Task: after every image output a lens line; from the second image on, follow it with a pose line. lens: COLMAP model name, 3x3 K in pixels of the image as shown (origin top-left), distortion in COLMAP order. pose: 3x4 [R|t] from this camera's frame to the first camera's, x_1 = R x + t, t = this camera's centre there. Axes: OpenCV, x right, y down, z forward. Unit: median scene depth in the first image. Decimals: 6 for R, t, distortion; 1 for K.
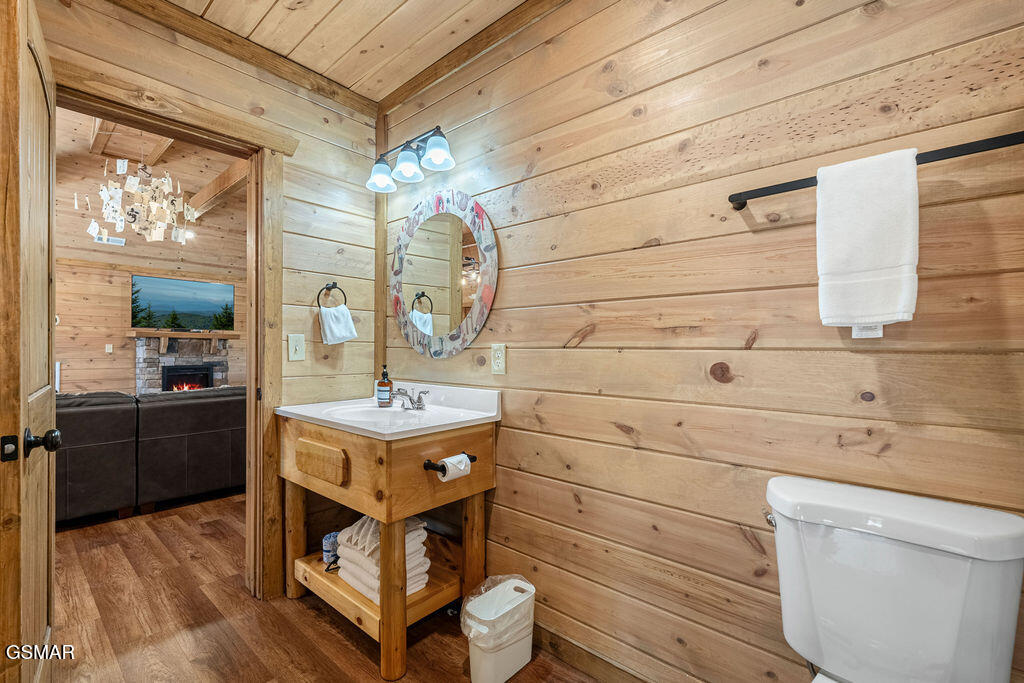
lens RADIAL K [[444.8, 0, 512.1], [0, 444.8, 345.9], [0, 0, 1]] dist [-0.014136, -0.000429]
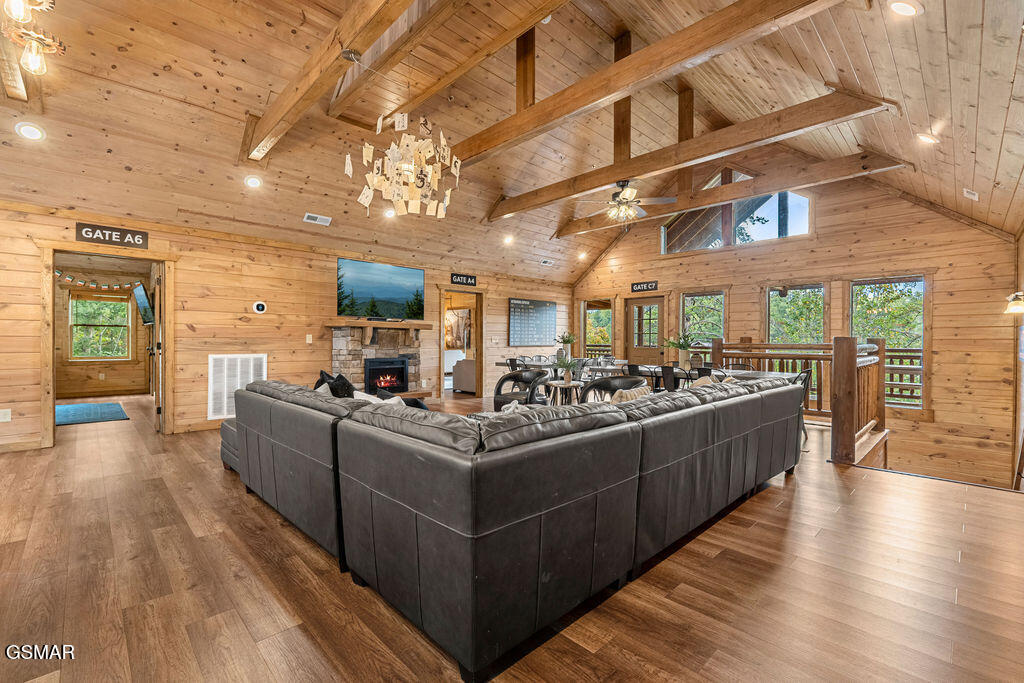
lens RADIAL K [[444.8, 0, 510.6], [0, 444.8, 342.7], [0, 0, 1]] dist [-0.014136, -0.000429]
pose [[0.995368, 0.004942, -0.096014, -0.413518], [-0.003741, 0.999913, 0.012687, 0.000058], [0.096068, -0.012269, 0.995299, 0.124077]]
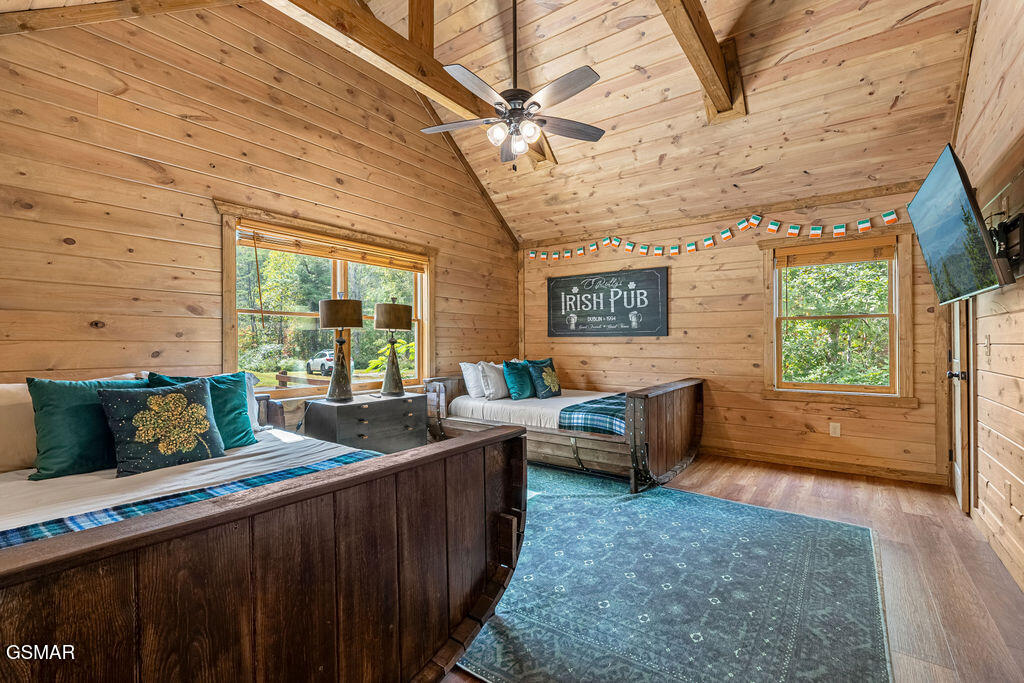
lens RADIAL K [[444.8, 0, 510.8], [0, 444.8, 341.6], [0, 0, 1]] dist [-0.014136, -0.000429]
pose [[0.073681, -0.004091, -0.997273, -0.800760], [0.012036, 0.999922, -0.003212, 0.000342], [0.997209, -0.011766, 0.073724, 0.476286]]
